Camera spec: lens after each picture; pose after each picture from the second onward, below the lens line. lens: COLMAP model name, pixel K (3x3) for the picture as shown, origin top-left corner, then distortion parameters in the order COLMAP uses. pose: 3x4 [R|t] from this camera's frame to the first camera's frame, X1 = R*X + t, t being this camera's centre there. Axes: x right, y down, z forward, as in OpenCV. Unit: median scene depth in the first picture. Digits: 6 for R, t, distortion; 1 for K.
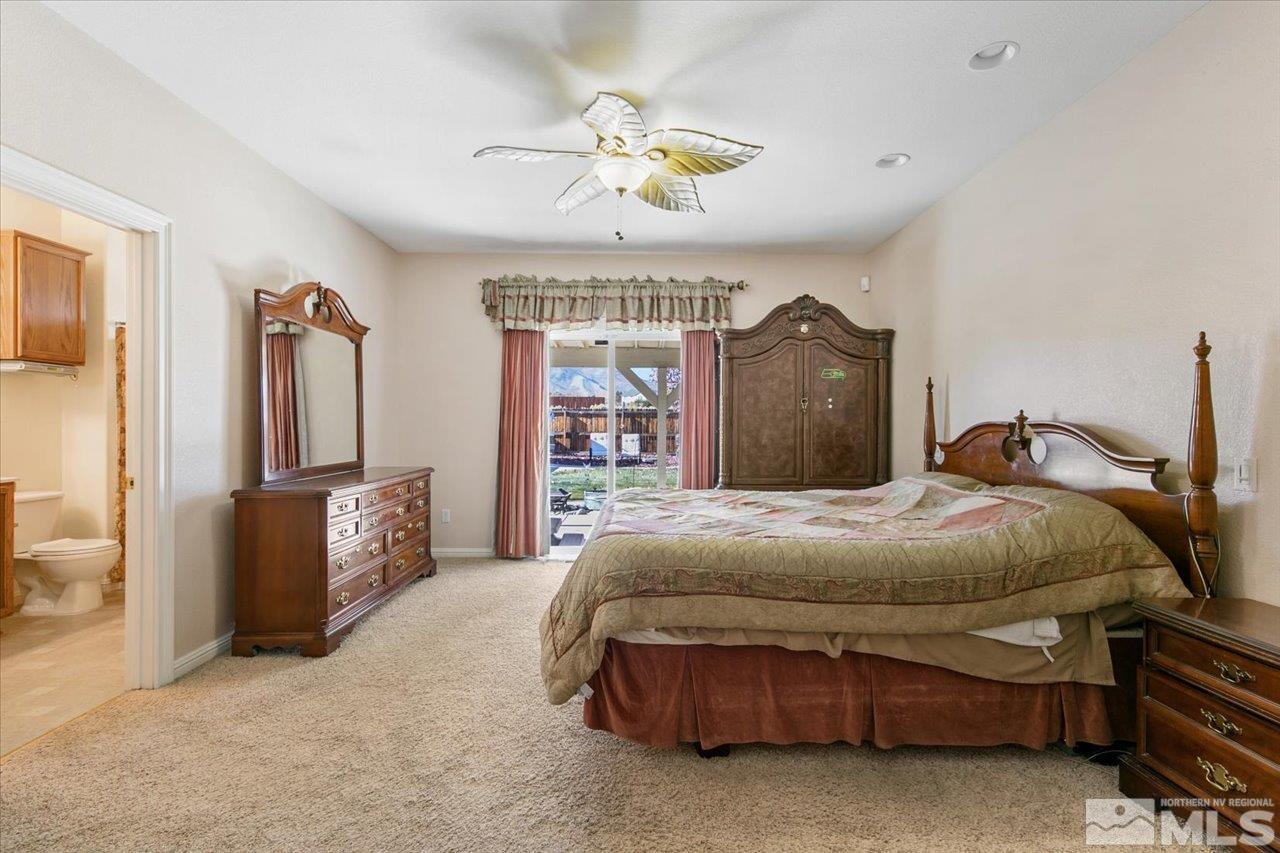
lens RADIAL K [[584.0, 0, 644.7], [0, 584.0, 421.7], [0, 0, 1]] dist [0.007587, -0.001504]
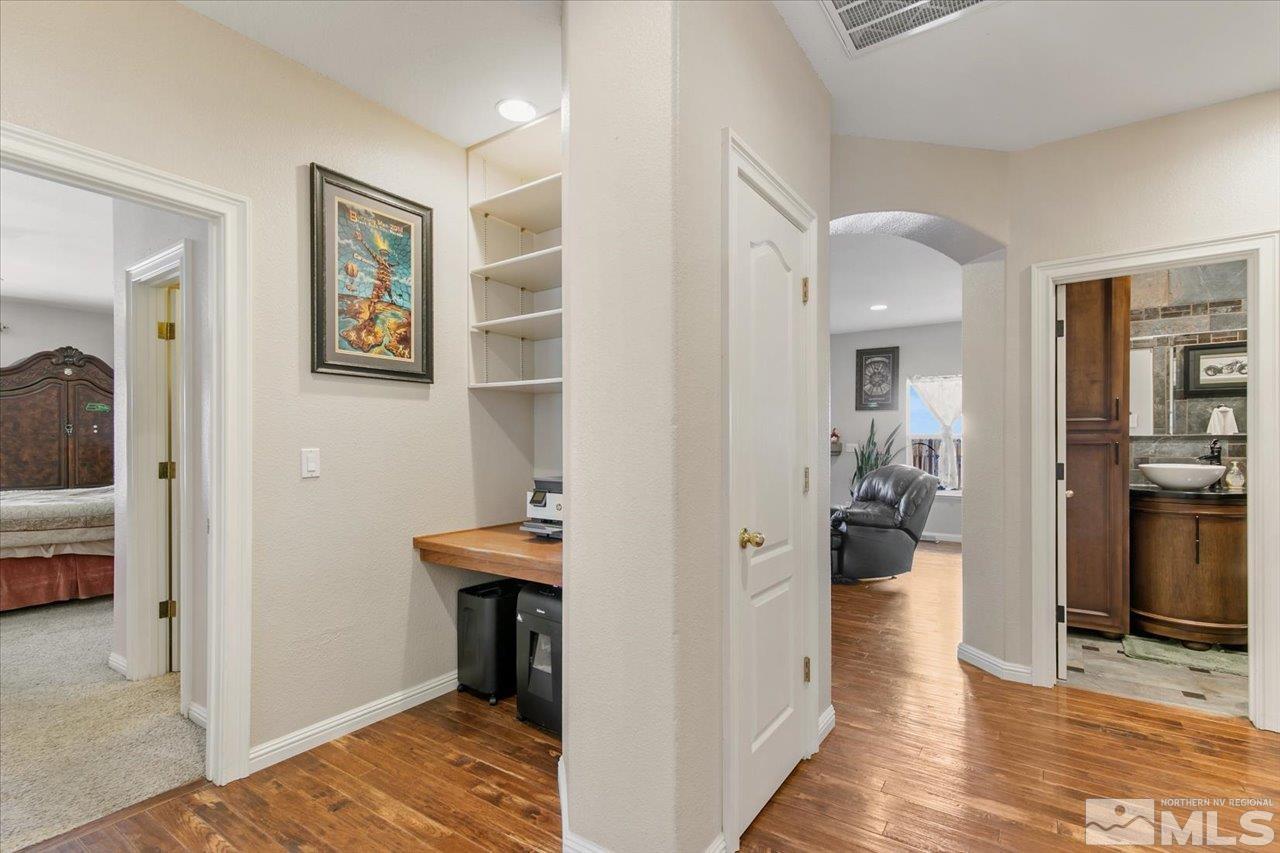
lens RADIAL K [[584.0, 0, 643.4], [0, 584.0, 441.8], [0, 0, 1]] dist [0.007587, -0.001504]
pose [[0.567853, -0.008523, 0.823086, -0.075815], [0.003816, 0.999963, 0.007721, -0.006589], [-0.823121, -0.001243, 0.567864, -0.762173]]
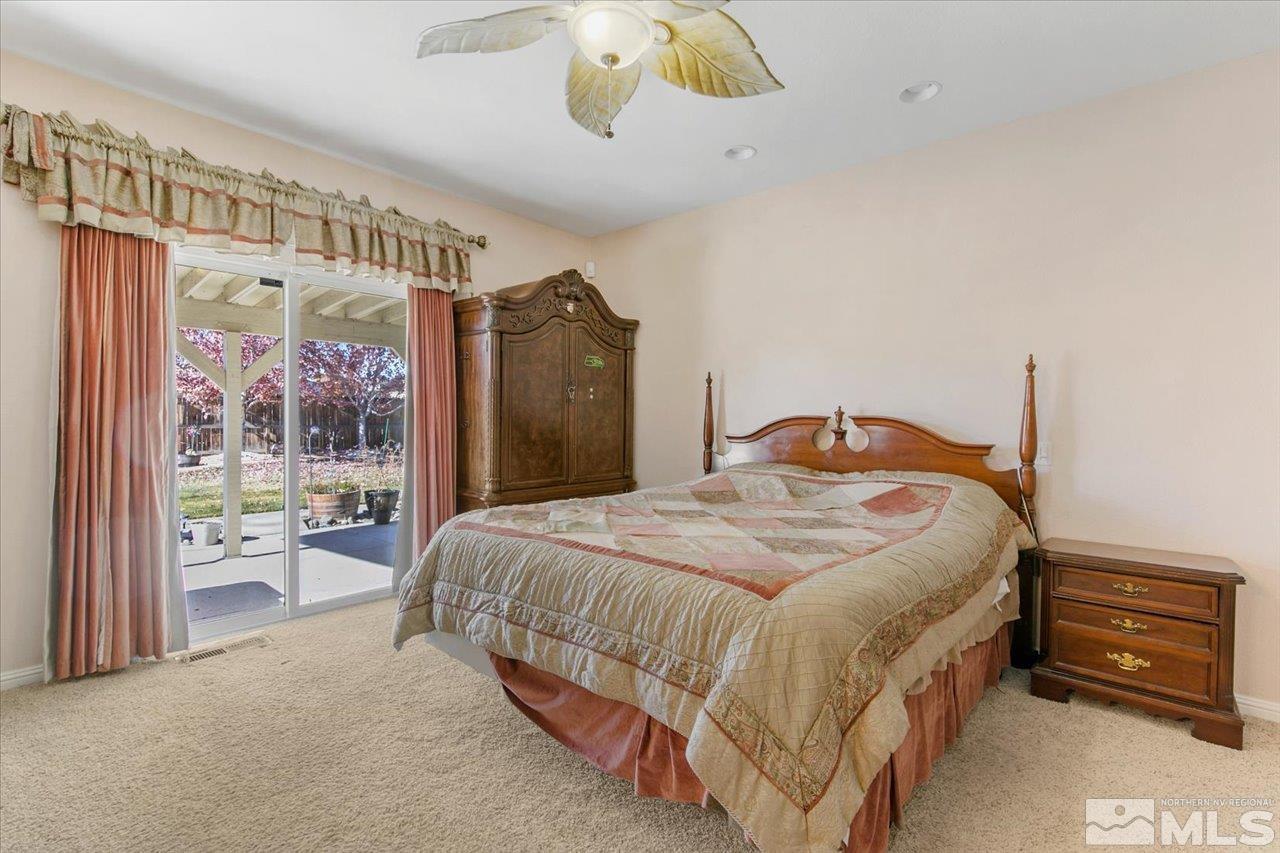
lens RADIAL K [[584.0, 0, 644.0], [0, 584.0, 427.6], [0, 0, 1]] dist [0.007587, -0.001504]
pose [[0.667892, -0.011331, 0.744172, -0.291916], [-0.010324, 0.999647, 0.024487, -0.000744], [-0.744187, -0.024037, 0.667539, 0.301278]]
